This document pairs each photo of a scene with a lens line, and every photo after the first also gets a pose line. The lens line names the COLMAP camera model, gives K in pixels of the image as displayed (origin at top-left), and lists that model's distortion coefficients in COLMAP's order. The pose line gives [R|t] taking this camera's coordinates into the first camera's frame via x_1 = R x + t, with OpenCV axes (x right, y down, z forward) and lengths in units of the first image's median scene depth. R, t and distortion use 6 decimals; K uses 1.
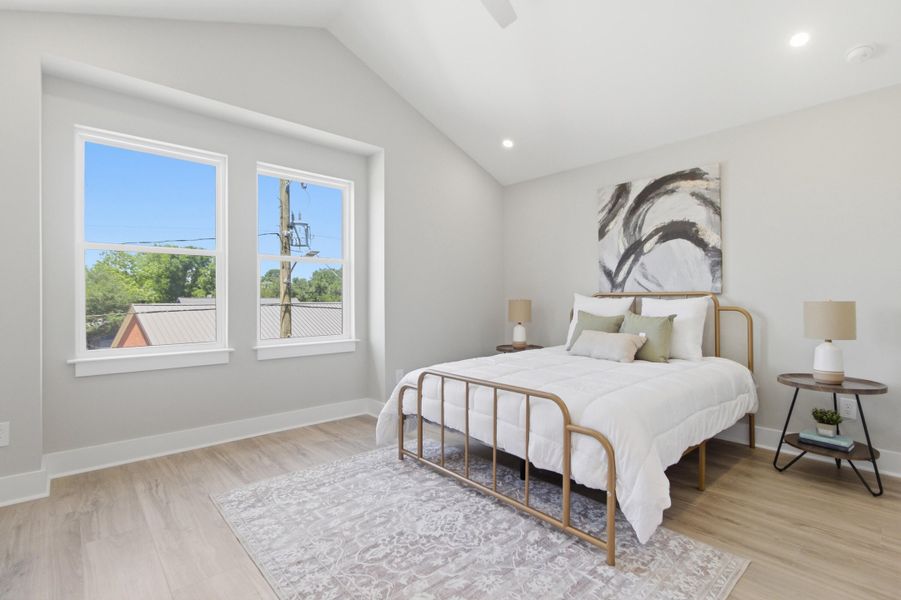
lens RADIAL K [[423.7, 0, 448.9], [0, 423.7, 292.9], [0, 0, 1]] dist [-0.006969, 0.000530]
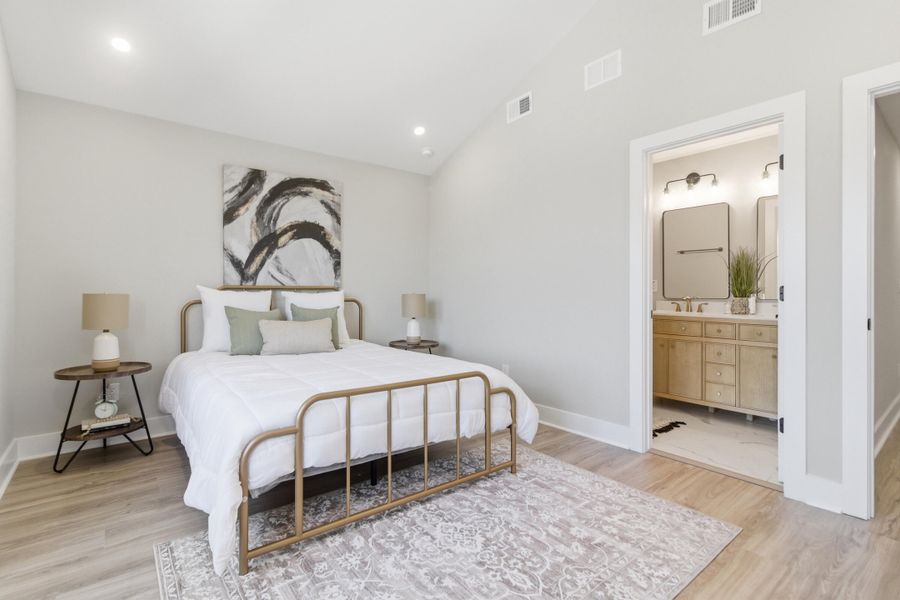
lens RADIAL K [[423.2, 0, 448.4], [0, 423.2, 292.9], [0, 0, 1]] dist [-0.006969, 0.000530]
pose [[0.054858, -0.007063, 0.998469, -0.549351], [-0.018401, 0.999798, 0.008083, -0.000057], [-0.998325, -0.018816, 0.054717, 0.570346]]
